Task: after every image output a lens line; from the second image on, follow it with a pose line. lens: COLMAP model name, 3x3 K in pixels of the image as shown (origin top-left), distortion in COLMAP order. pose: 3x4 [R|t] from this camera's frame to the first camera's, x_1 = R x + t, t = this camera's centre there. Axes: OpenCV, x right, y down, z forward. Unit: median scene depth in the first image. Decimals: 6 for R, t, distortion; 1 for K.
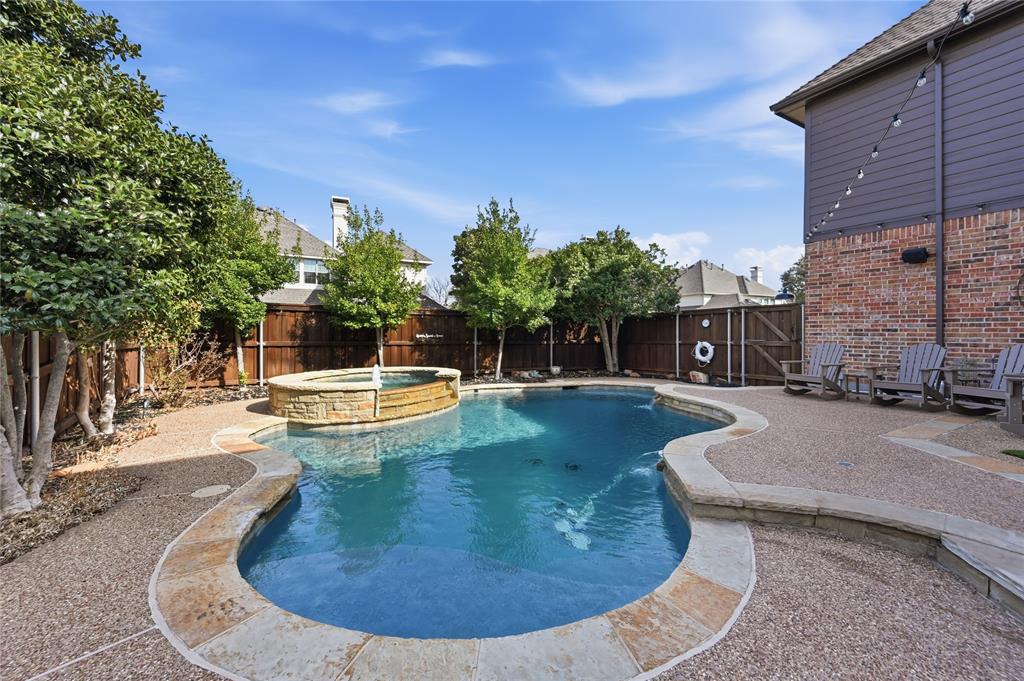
lens RADIAL K [[402.9, 0, 512.9], [0, 402.9, 335.0], [0, 0, 1]] dist [0.000777, 0.000068]
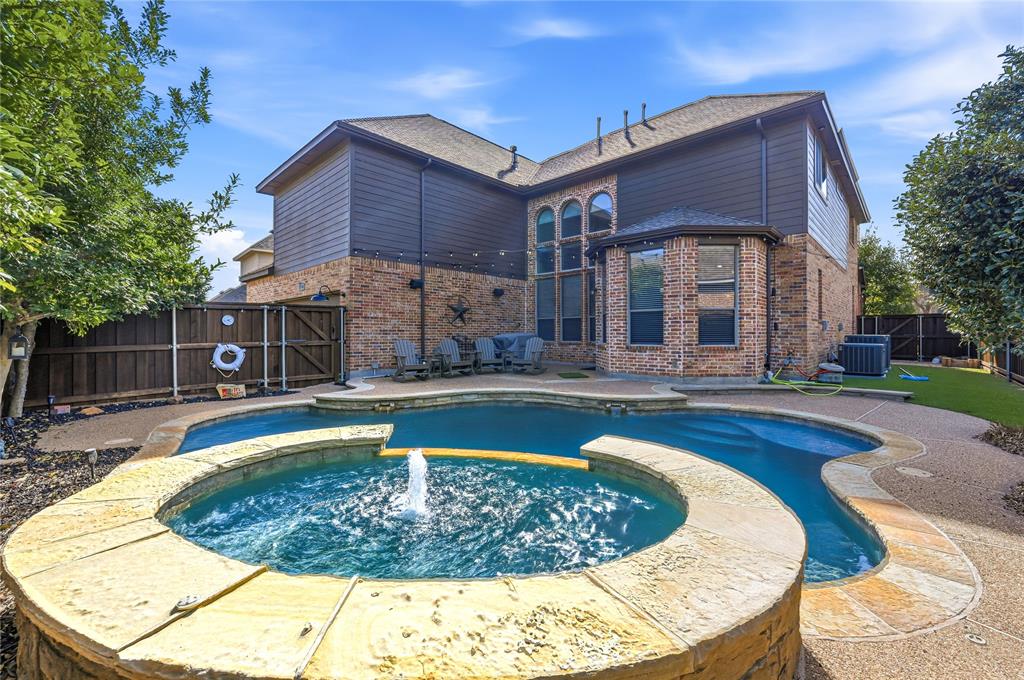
lens RADIAL K [[402.9, 0, 512.9], [0, 402.9, 334.5], [0, 0, 1]] dist [0.000777, 0.000068]
pose [[-0.254901, -0.002565, 0.966964, -0.453895], [0.006154, 0.999972, 0.004275, -0.001667], [-0.966948, 0.007040, -0.254878, 0.742453]]
